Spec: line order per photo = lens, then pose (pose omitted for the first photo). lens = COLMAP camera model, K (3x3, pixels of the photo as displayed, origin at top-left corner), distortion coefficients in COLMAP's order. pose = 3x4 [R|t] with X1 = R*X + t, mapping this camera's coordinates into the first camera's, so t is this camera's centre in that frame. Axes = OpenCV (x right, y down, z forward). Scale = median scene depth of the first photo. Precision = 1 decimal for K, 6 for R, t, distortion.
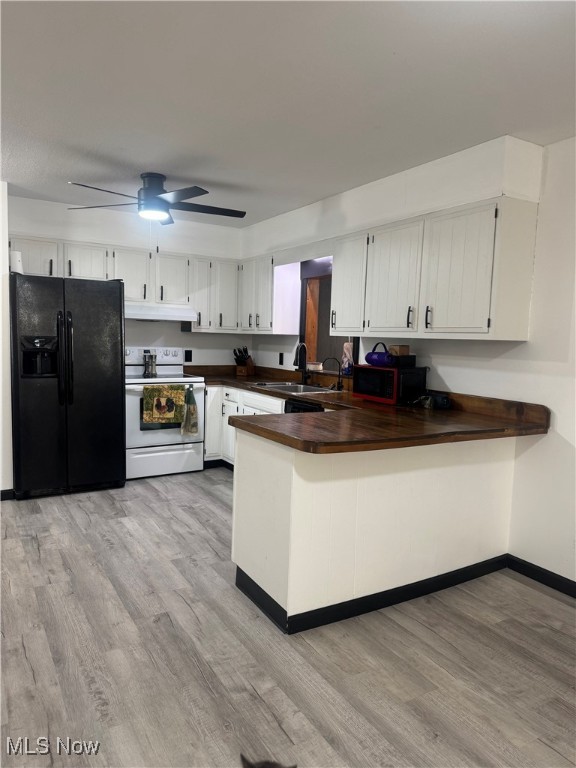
lens RADIAL K [[539.6, 0, 294.8], [0, 539.6, 379.3], [0, 0, 1]] dist [0.076154, -0.105623]
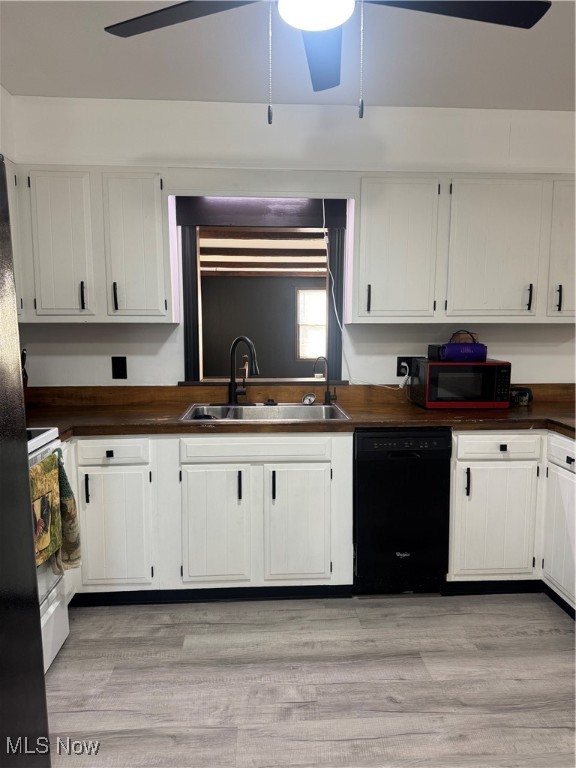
lens RADIAL K [[539.6, 0, 290.6], [0, 539.6, 381.0], [0, 0, 1]] dist [0.076154, -0.105623]
pose [[0.460743, -0.120504, 0.879315, -0.646361], [0.084582, 0.992192, 0.091654, -0.090478], [-0.883494, 0.032145, 0.467338, 0.886717]]
